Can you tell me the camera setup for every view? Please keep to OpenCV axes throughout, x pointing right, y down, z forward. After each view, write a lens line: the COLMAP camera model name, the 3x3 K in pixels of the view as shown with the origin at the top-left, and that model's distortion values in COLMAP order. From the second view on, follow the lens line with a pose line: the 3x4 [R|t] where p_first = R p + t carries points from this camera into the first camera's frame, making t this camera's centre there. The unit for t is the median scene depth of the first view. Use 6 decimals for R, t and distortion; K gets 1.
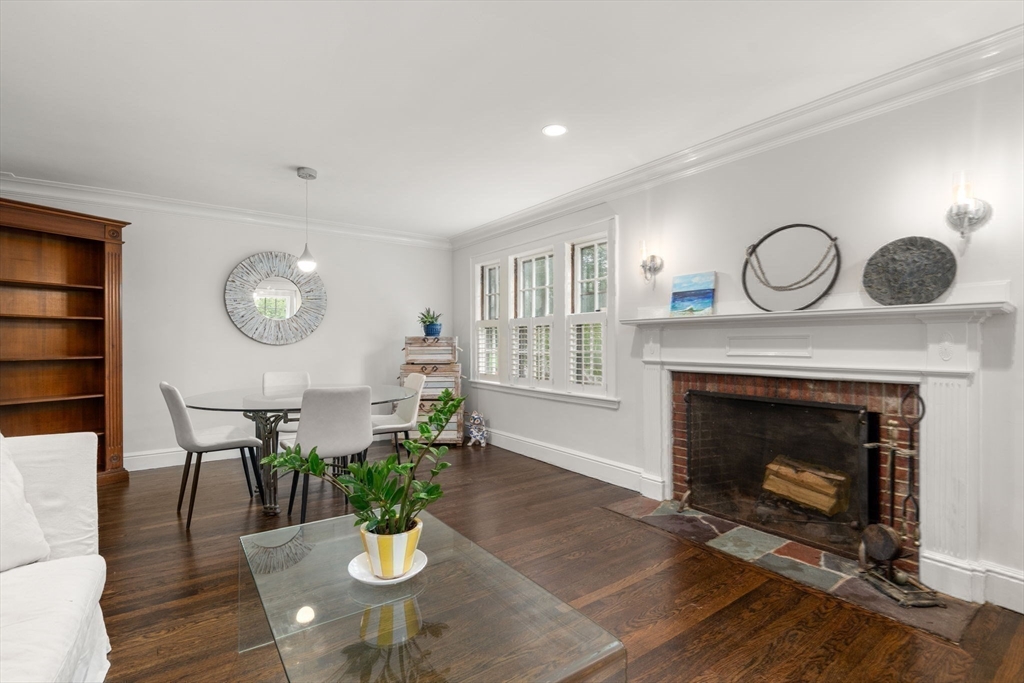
lens RADIAL K [[481.7, 0, 511.1], [0, 481.7, 339.6], [0, 0, 1]] dist [0.002803, -0.000485]
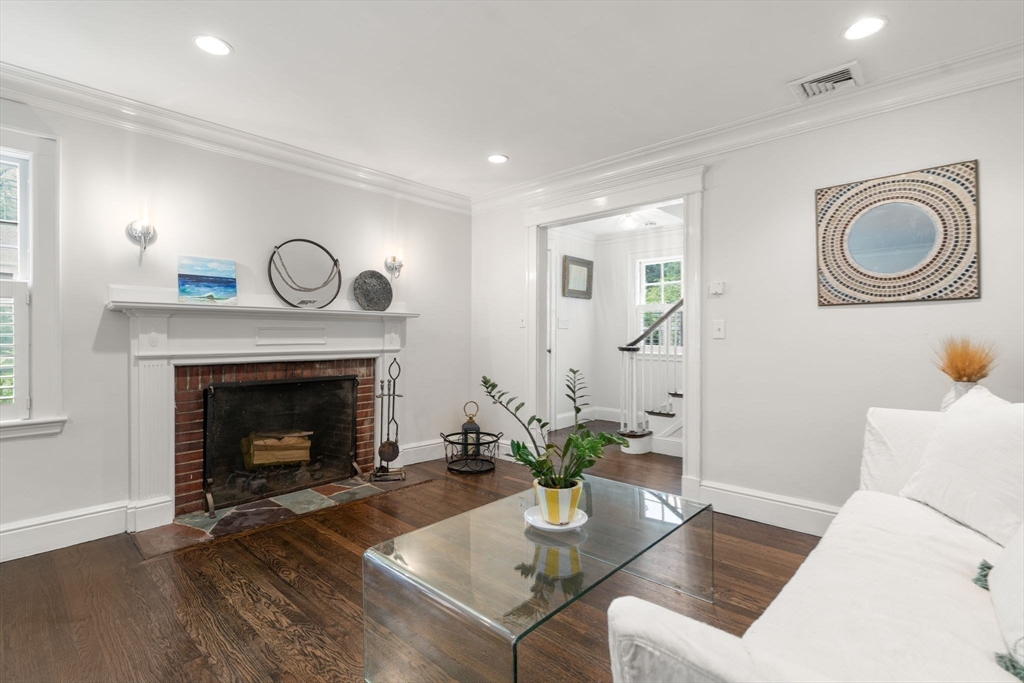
lens RADIAL K [[481.7, 0, 511.0], [0, 481.7, 333.3], [0, 0, 1]] dist [0.002803, -0.000485]
pose [[-0.211011, -0.000076, 0.977484, -0.717605], [-0.011362, 0.999933, -0.002375, 0.003408], [-0.977418, -0.011607, -0.210998, 0.694648]]
